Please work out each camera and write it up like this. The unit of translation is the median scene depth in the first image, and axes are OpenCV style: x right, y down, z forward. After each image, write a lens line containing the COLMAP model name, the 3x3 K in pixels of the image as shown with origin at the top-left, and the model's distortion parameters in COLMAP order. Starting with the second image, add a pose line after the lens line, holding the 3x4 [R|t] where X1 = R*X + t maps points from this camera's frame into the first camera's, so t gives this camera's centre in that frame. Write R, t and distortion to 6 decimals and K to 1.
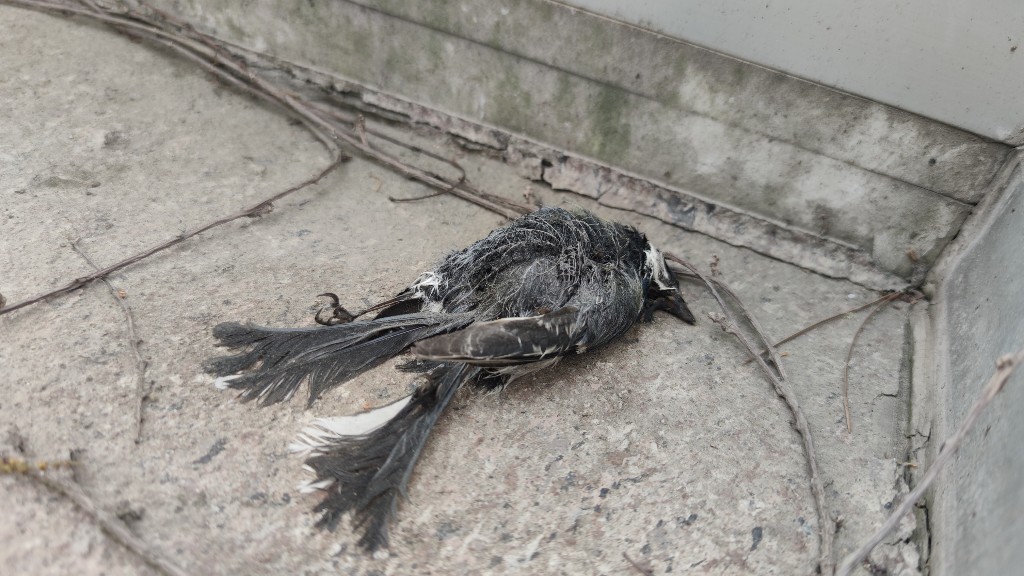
lens RADIAL K [[760.5, 0, 512.0], [0, 760.5, 288.0], [0, 0, 1]] dist [-0.003418, -0.003813]
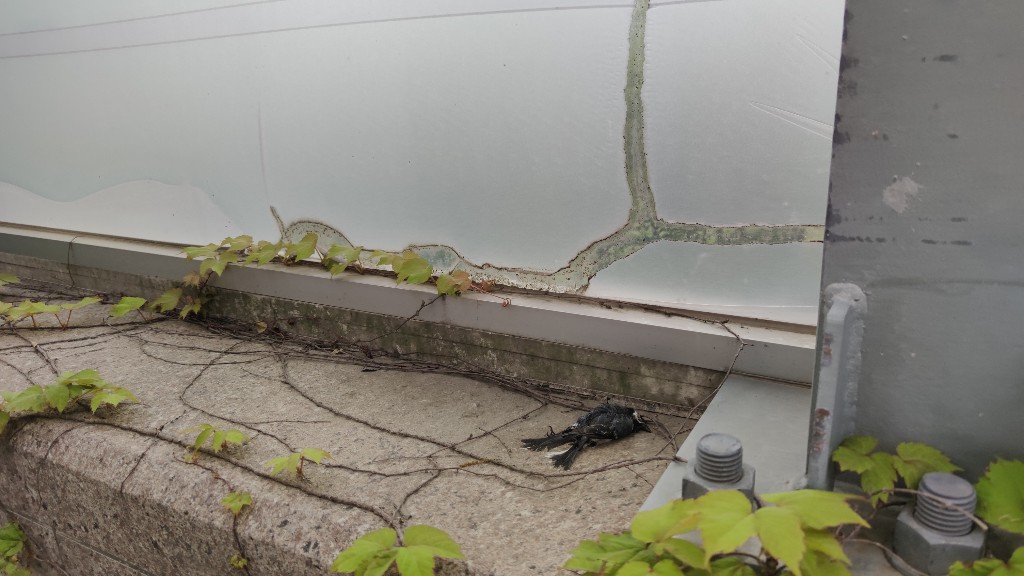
lens RADIAL K [[760.5, 0, 512.0], [0, 760.5, 288.0], [0, 0, 1]] dist [-0.003418, -0.003813]
pose [[0.979092, -0.134351, -0.152739, 0.220244], [0.054600, 0.896876, -0.438899, 0.882966], [0.195954, 0.421383, 0.885460, -2.323930]]
